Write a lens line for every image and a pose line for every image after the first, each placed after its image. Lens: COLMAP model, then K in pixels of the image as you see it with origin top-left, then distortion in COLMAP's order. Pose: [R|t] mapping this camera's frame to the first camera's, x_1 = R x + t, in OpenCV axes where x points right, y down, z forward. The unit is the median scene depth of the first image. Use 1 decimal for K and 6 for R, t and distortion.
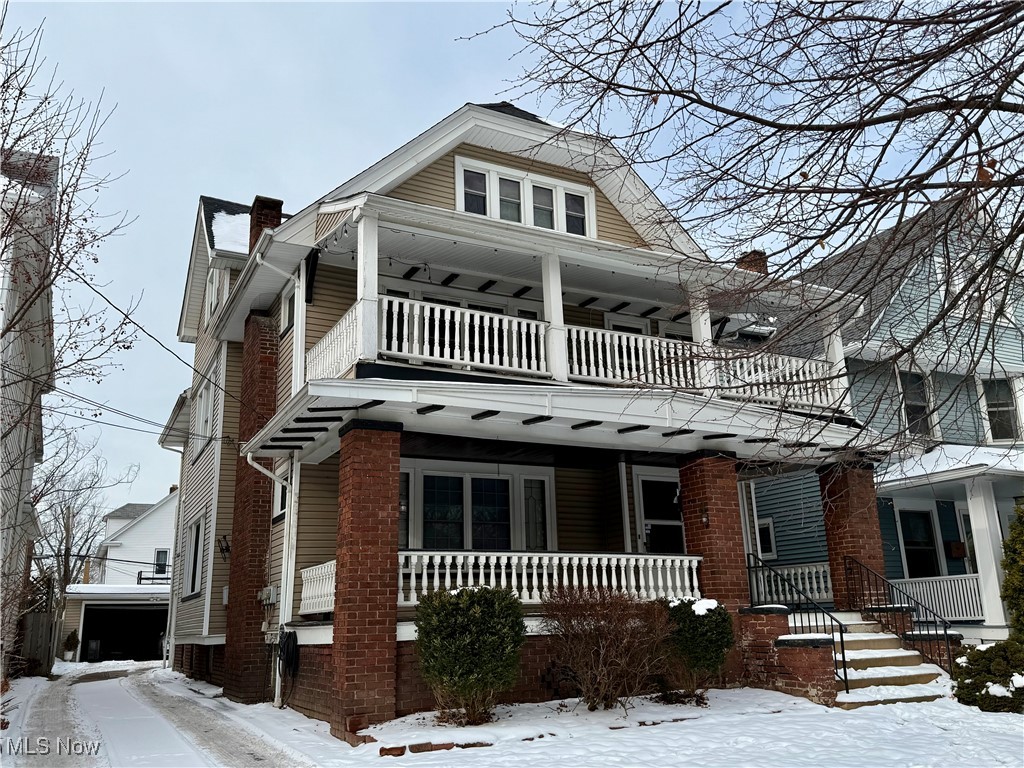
lens RADIAL K [[848.9, 0, 512.0], [0, 848.9, 384.0], [0, 0, 1]] dist [0.068210, -0.099462]
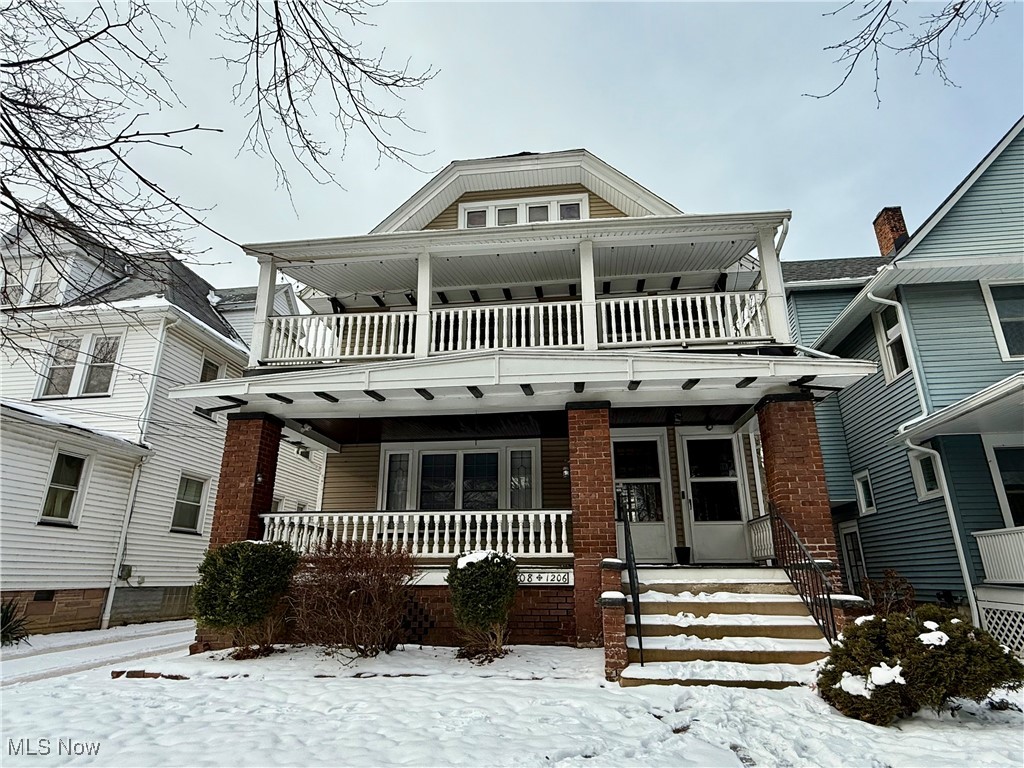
lens RADIAL K [[580.8, 0, 512.9], [0, 580.8, 389.0], [0, 0, 1]] dist [0.001020, 0.000595]
pose [[0.827520, -0.150811, -0.540802, 0.550919], [0.130364, 0.988534, -0.076189, 0.106416], [0.546092, -0.007453, 0.837692, 0.403651]]
